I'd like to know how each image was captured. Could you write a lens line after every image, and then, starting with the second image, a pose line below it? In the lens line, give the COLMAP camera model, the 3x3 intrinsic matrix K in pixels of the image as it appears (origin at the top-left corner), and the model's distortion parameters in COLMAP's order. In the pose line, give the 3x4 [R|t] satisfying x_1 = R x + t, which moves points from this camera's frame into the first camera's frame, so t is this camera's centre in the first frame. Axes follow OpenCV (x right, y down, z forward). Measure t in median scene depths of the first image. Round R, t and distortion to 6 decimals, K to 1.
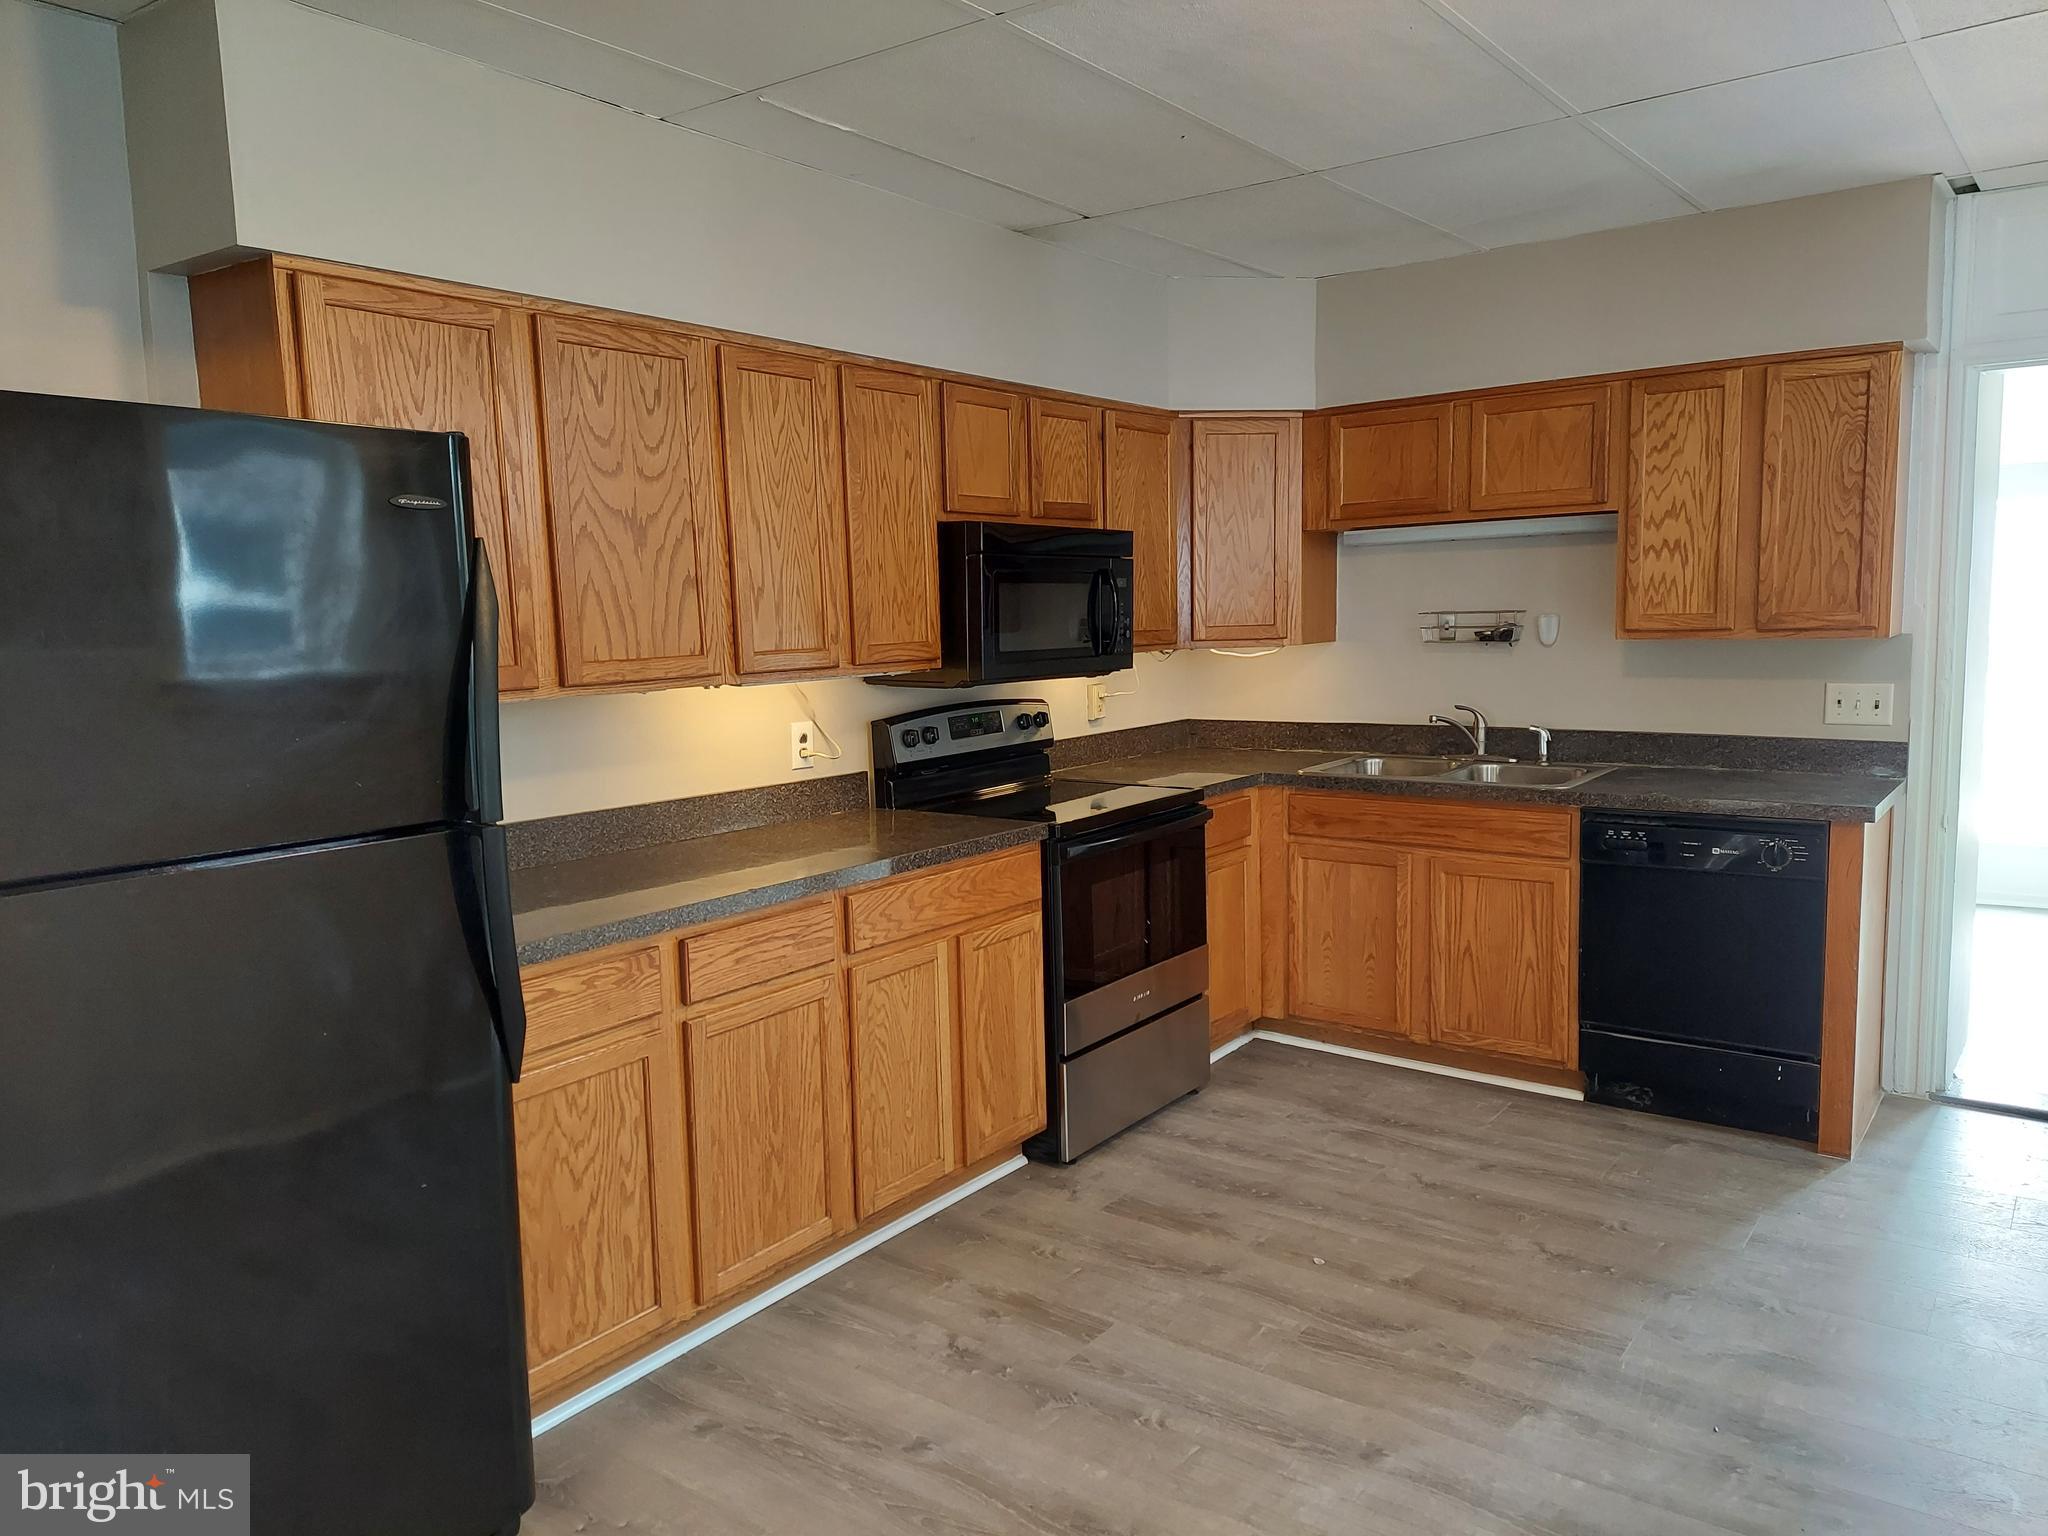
lens RADIAL K [[1463.5, 0, 1018.6], [0, 1463.5, 775.1], [0, 0, 1]] dist [0.077028, -0.056030]
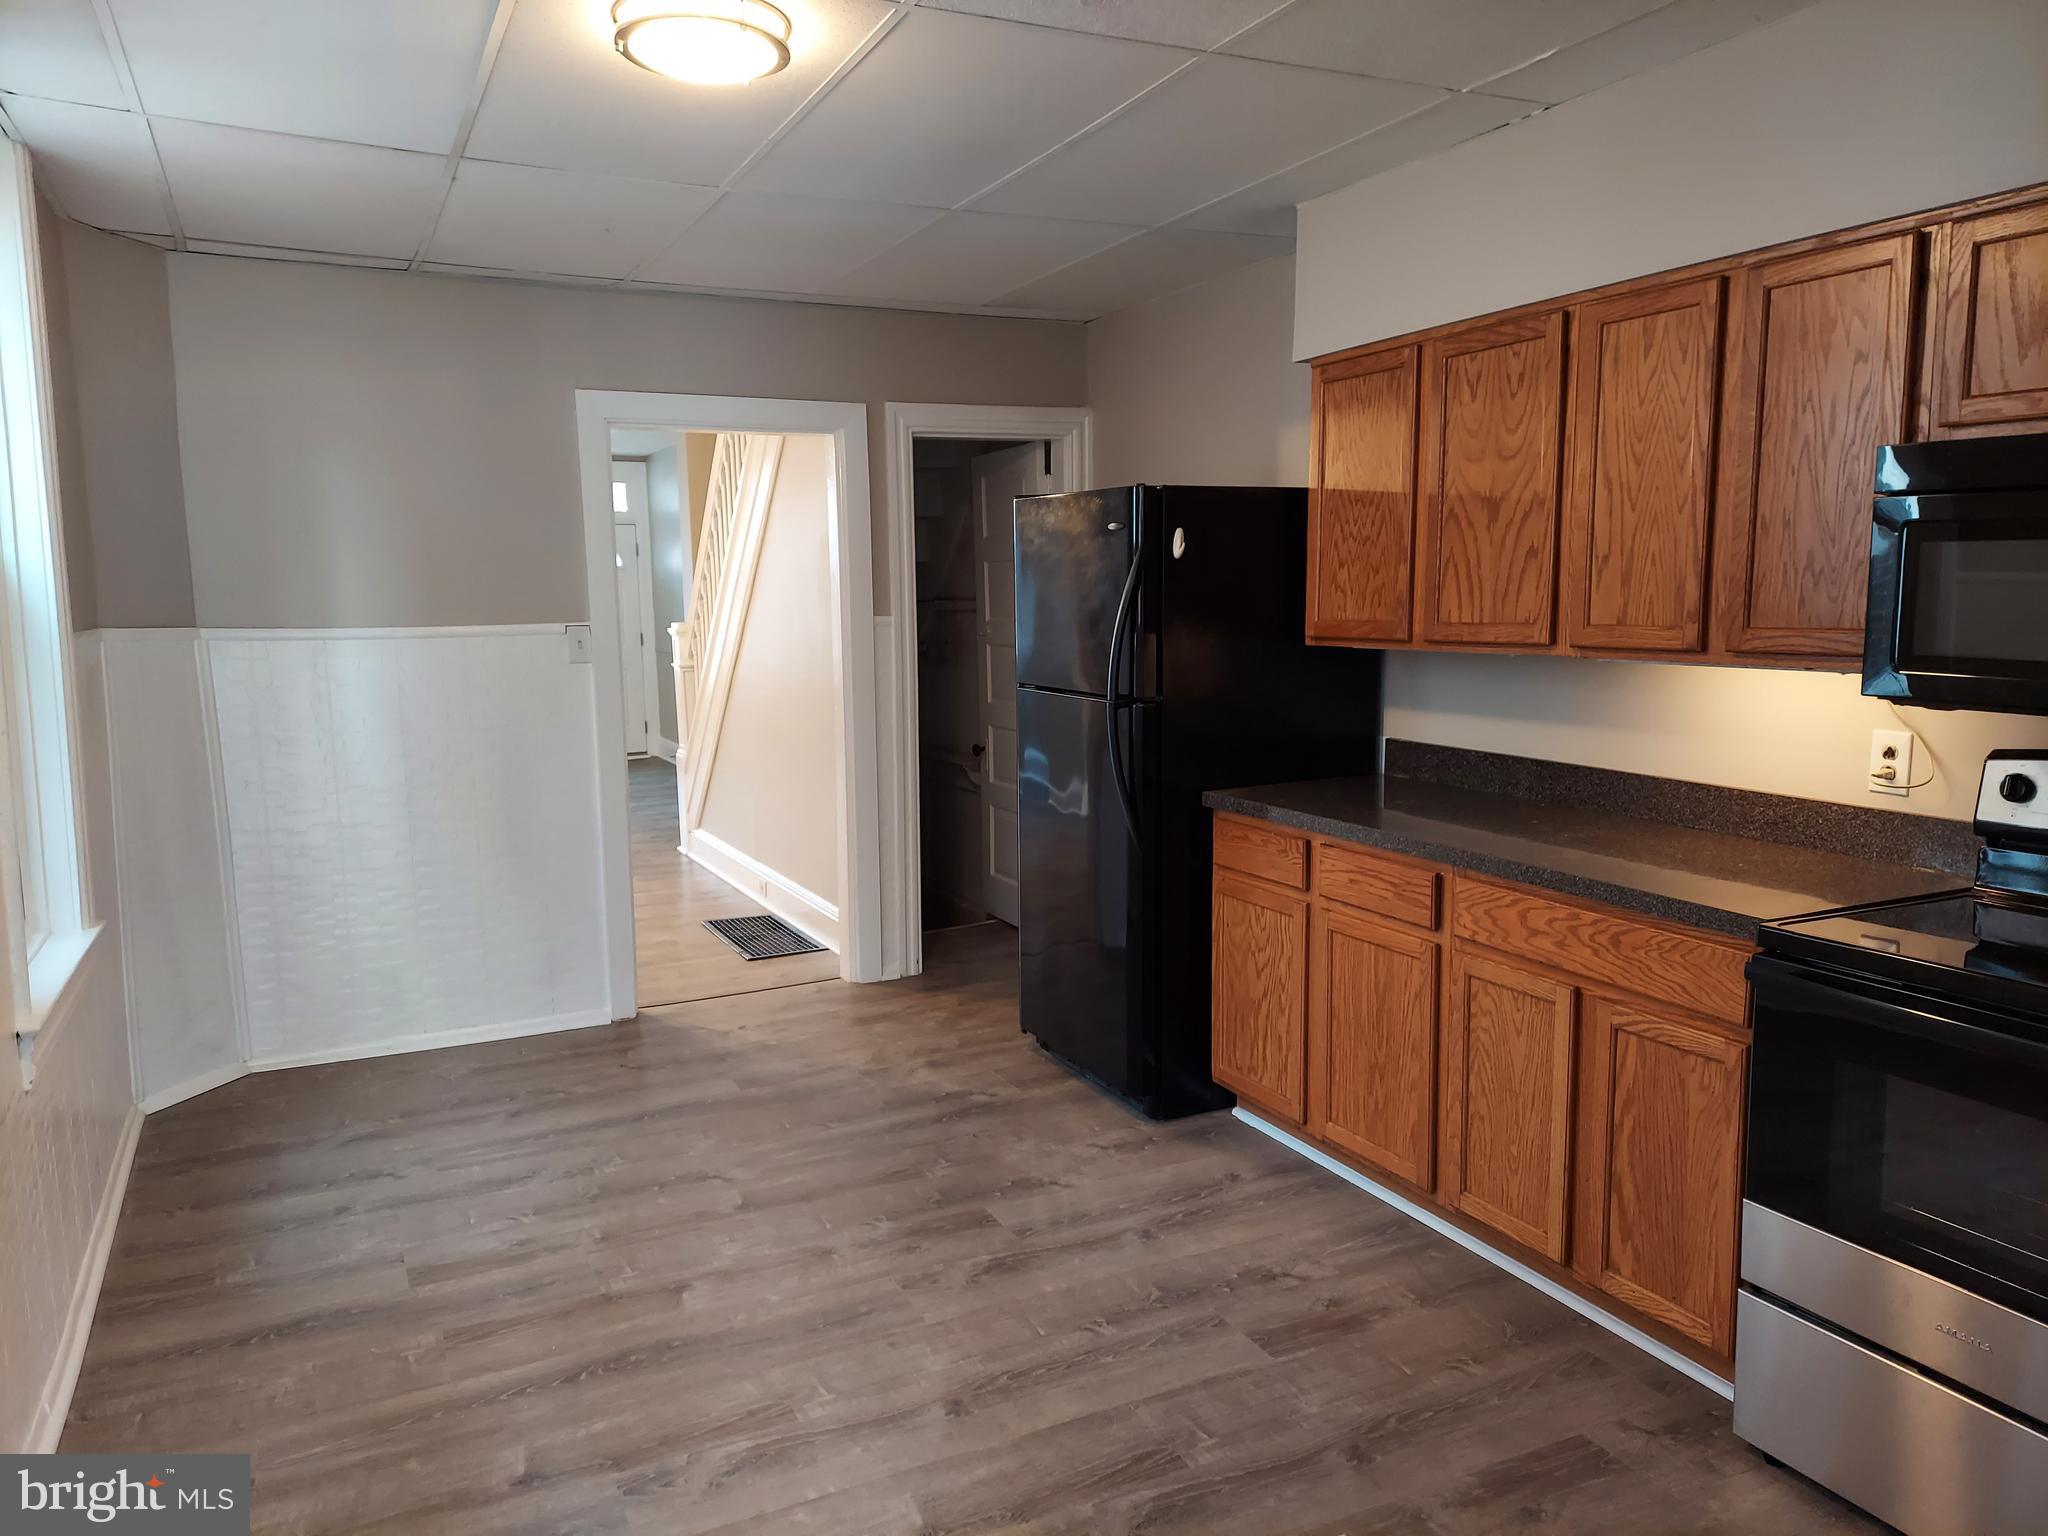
lens RADIAL K [[1463.5, 0, 1024.4], [0, 1463.5, 761.4], [0, 0, 1]] dist [0.077028, -0.056030]
pose [[-0.465796, 0.141299, -0.873538, 0.902480], [-0.077893, 0.976790, 0.199535, -0.173651], [0.881457, 0.160986, -0.443979, 1.211682]]
